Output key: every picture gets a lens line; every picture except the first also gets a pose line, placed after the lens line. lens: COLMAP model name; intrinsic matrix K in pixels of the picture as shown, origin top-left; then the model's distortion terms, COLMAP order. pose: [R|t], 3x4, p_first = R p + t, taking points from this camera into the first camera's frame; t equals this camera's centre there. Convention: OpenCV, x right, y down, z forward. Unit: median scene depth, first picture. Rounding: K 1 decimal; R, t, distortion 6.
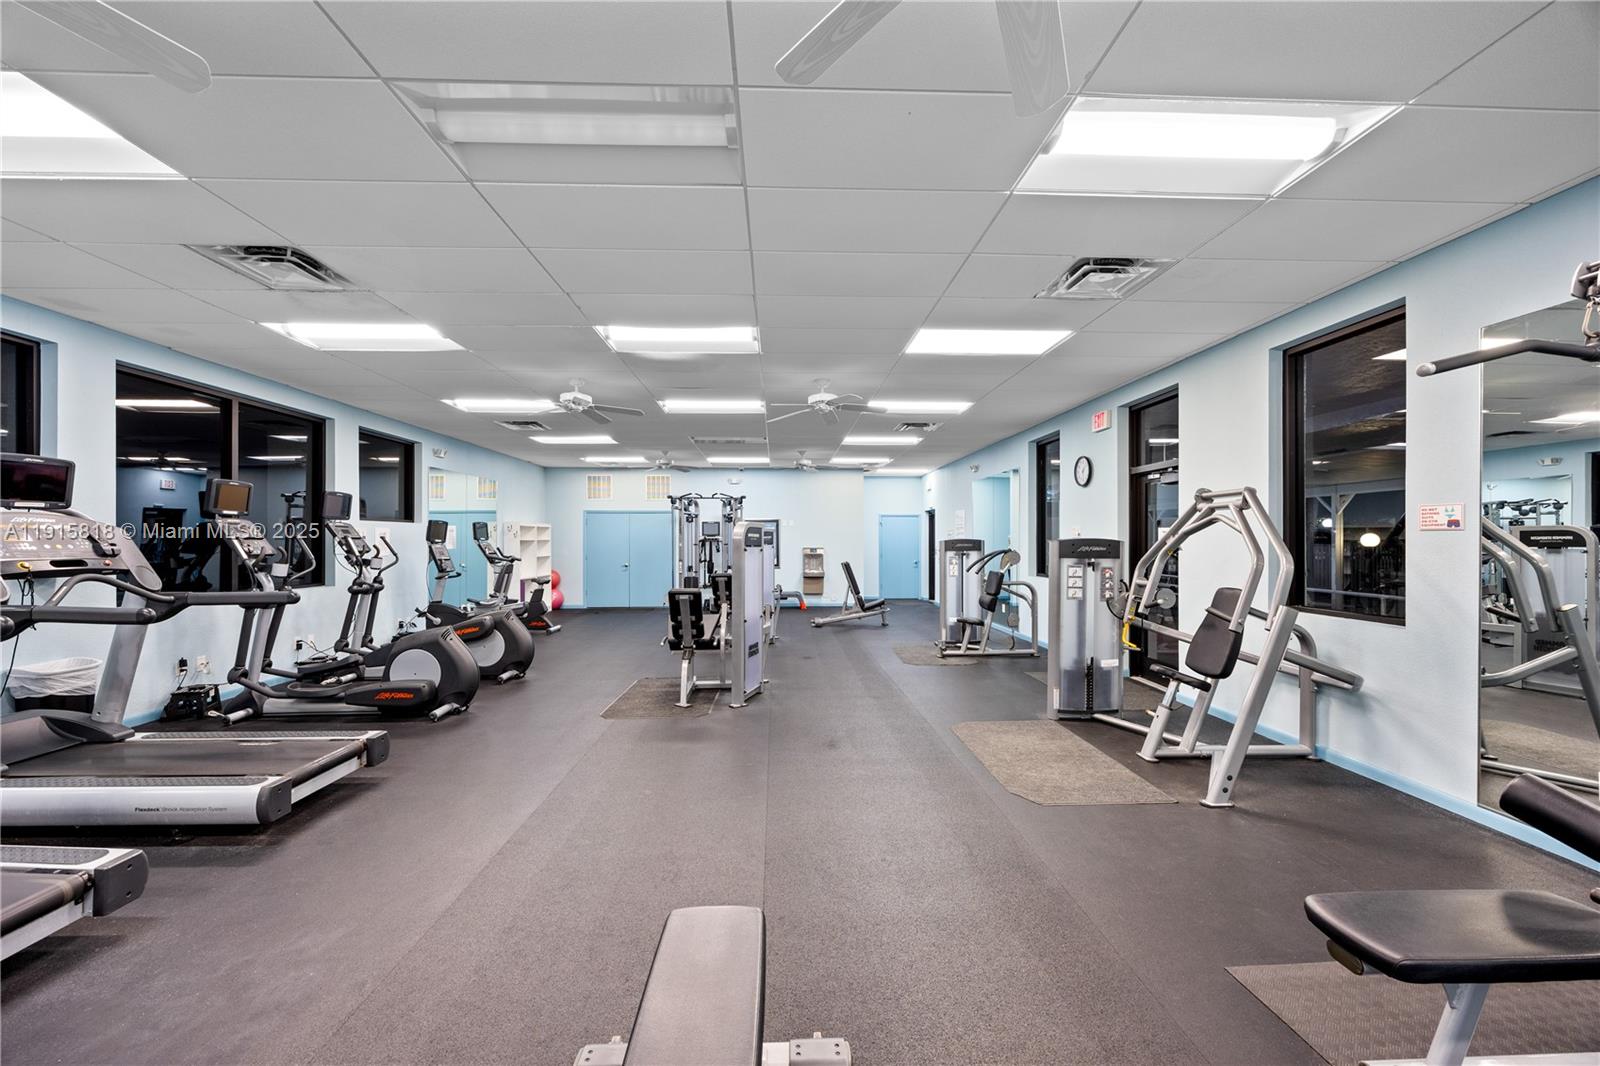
lens RADIAL K [[603.7, 0, 801.0], [0, 603.7, 545.9], [0, 0, 1]] dist [-0.001219, 0.000065]
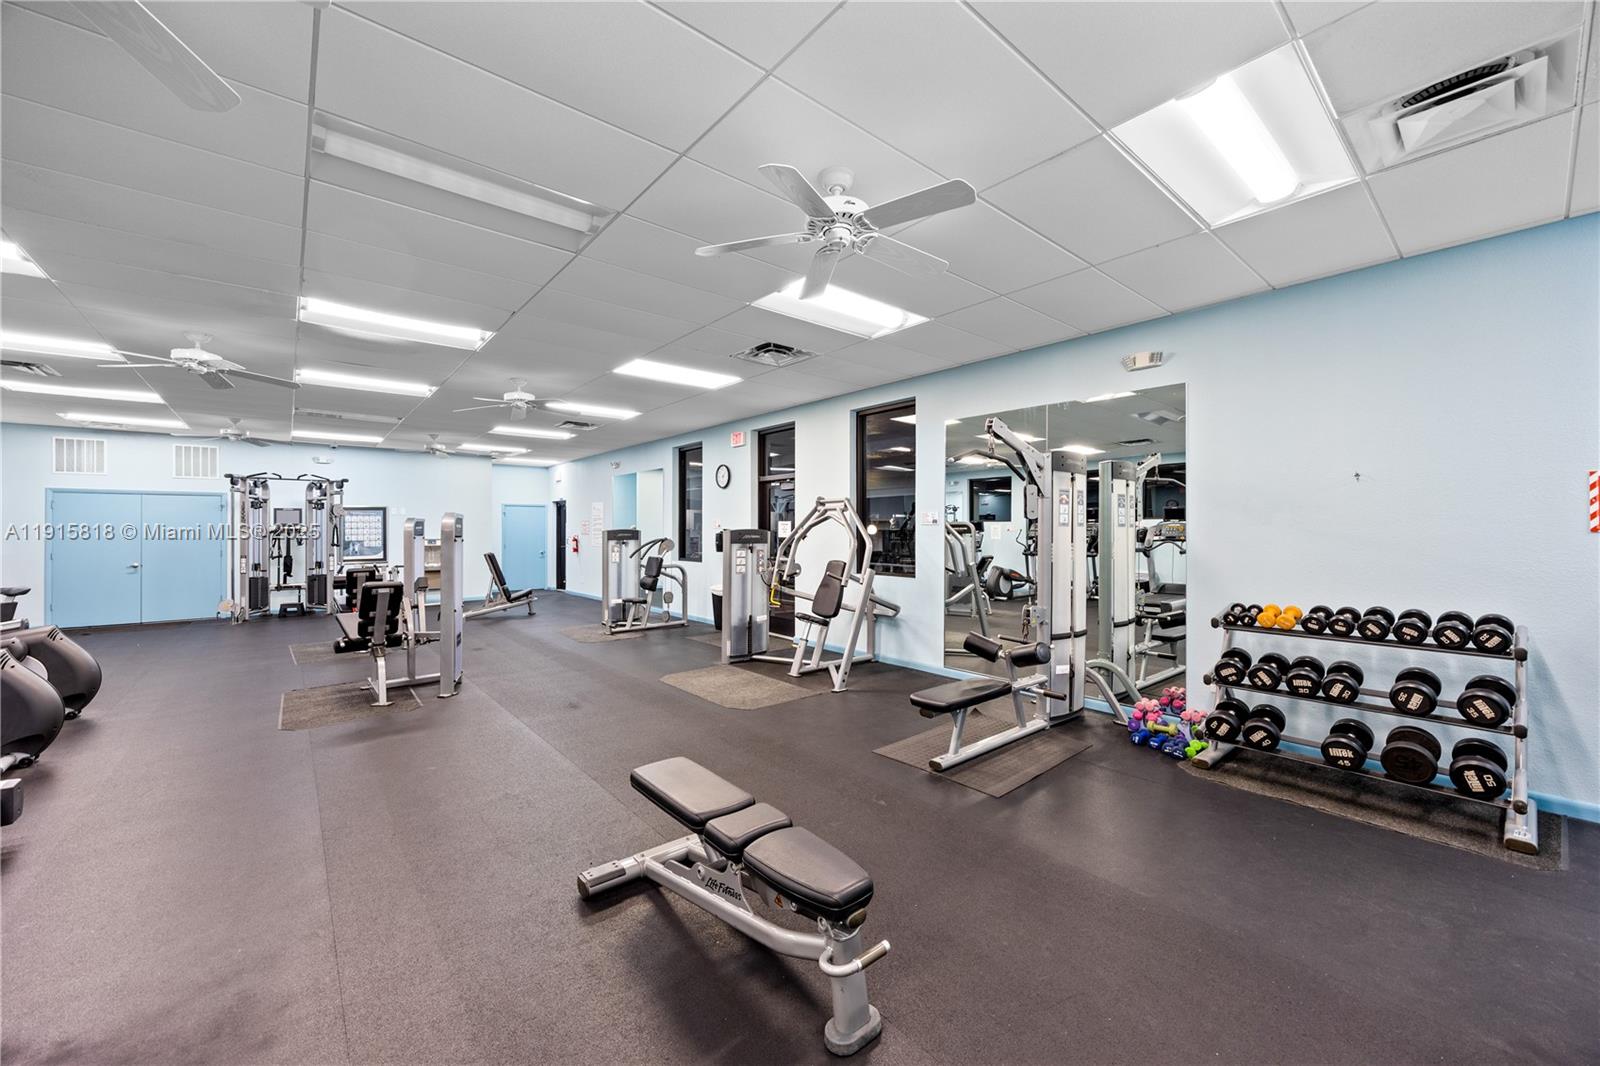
lens RADIAL K [[605.1, 0, 792.0], [0, 605.1, 539.8], [0, 0, 1]] dist [-0.003158, -0.000639]
pose [[0.799337, -0.011094, 0.600780, -0.228058], [0.007173, 0.999934, 0.008921, 0.000382], [-0.600840, -0.002822, 0.799365, -0.137122]]
